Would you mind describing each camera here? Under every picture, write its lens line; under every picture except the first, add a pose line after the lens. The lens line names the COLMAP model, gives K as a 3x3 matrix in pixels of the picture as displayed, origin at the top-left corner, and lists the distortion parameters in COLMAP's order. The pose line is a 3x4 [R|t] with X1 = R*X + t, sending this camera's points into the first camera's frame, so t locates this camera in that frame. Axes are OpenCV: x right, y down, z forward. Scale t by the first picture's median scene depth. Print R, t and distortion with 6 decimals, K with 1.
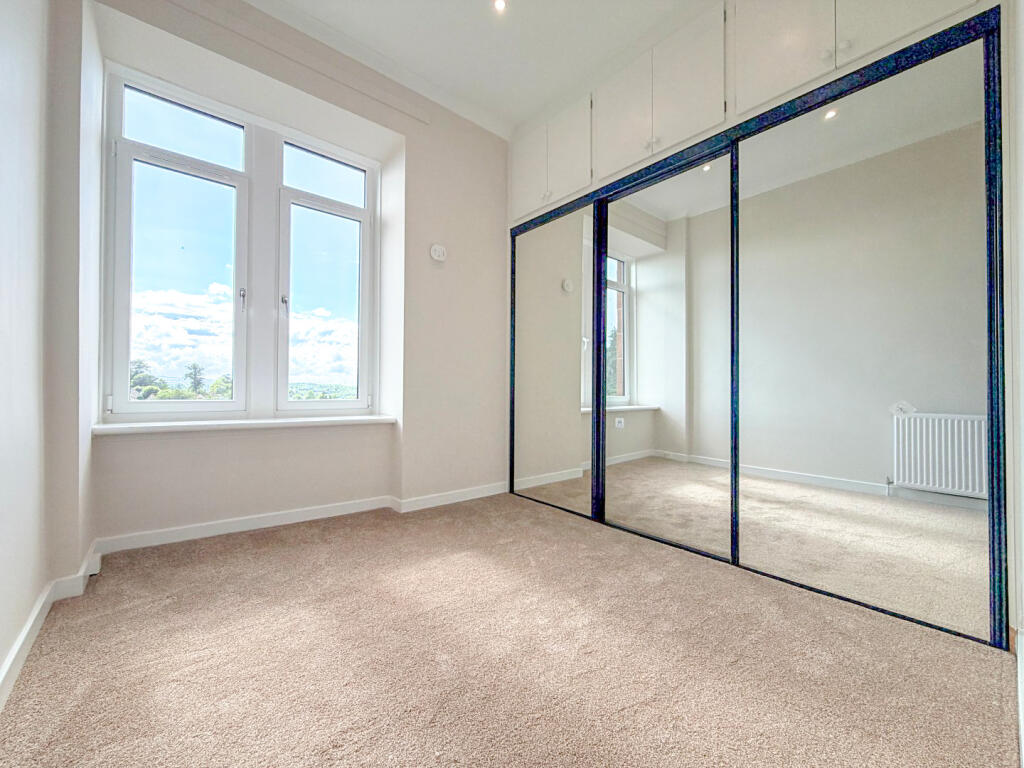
lens RADIAL K [[411.6, 0, 511.0], [0, 411.6, 382.2], [0, 0, 1]] dist [0.000900, -0.000414]
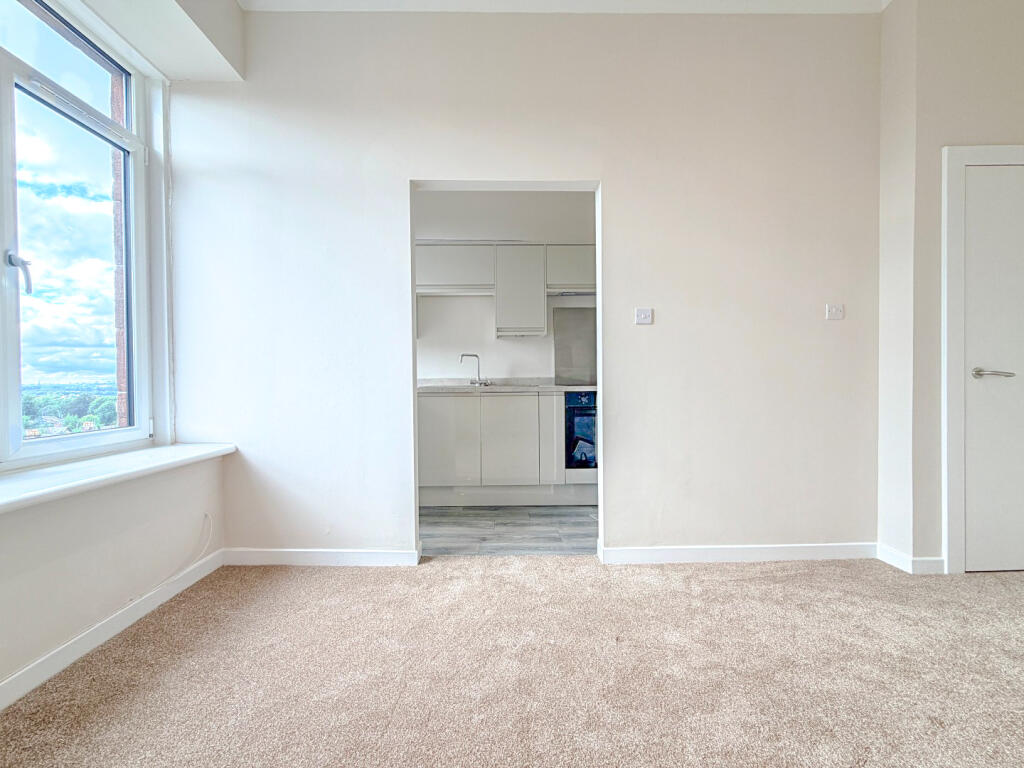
lens RADIAL K [[411.6, 0, 510.1], [0, 411.6, 385.5], [0, 0, 1]] dist [0.000900, -0.000414]
pose [[0.625959, -0.033340, 0.779143, 0.198729], [0.005654, 0.999253, 0.038216, -0.015759], [-0.779836, -0.019517, 0.625680, 0.496995]]
